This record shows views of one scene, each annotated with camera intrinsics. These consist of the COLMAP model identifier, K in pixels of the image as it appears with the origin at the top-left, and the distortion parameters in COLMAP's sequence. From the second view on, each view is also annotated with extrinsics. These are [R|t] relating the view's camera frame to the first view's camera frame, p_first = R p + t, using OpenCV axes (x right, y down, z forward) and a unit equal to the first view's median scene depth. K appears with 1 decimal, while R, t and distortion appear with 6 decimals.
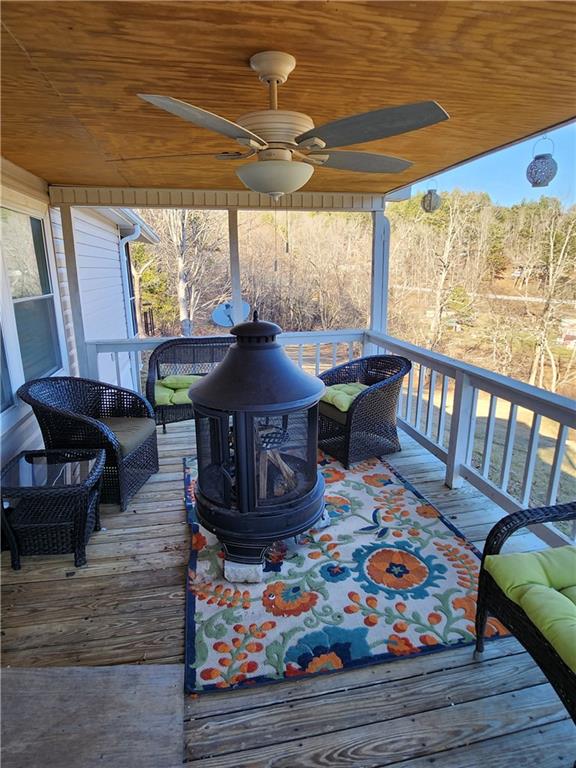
lens RADIAL K [[462.7, 0, 288.0], [0, 462.7, 384.0], [0, 0, 1]] dist [-0.000590, -0.000139]
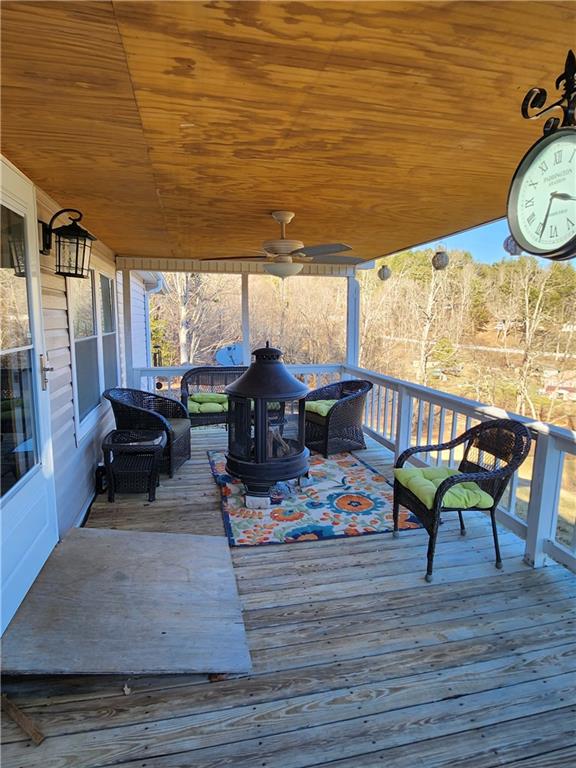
lens RADIAL K [[462.7, 0, 288.0], [0, 462.7, 384.0], [0, 0, 1]] dist [-0.000590, -0.000139]
pose [[0.999685, 0.012743, 0.021641, -0.022739], [-0.010432, 0.994548, -0.103755, 0.118058], [-0.022845, 0.103497, 0.994367, -0.447581]]
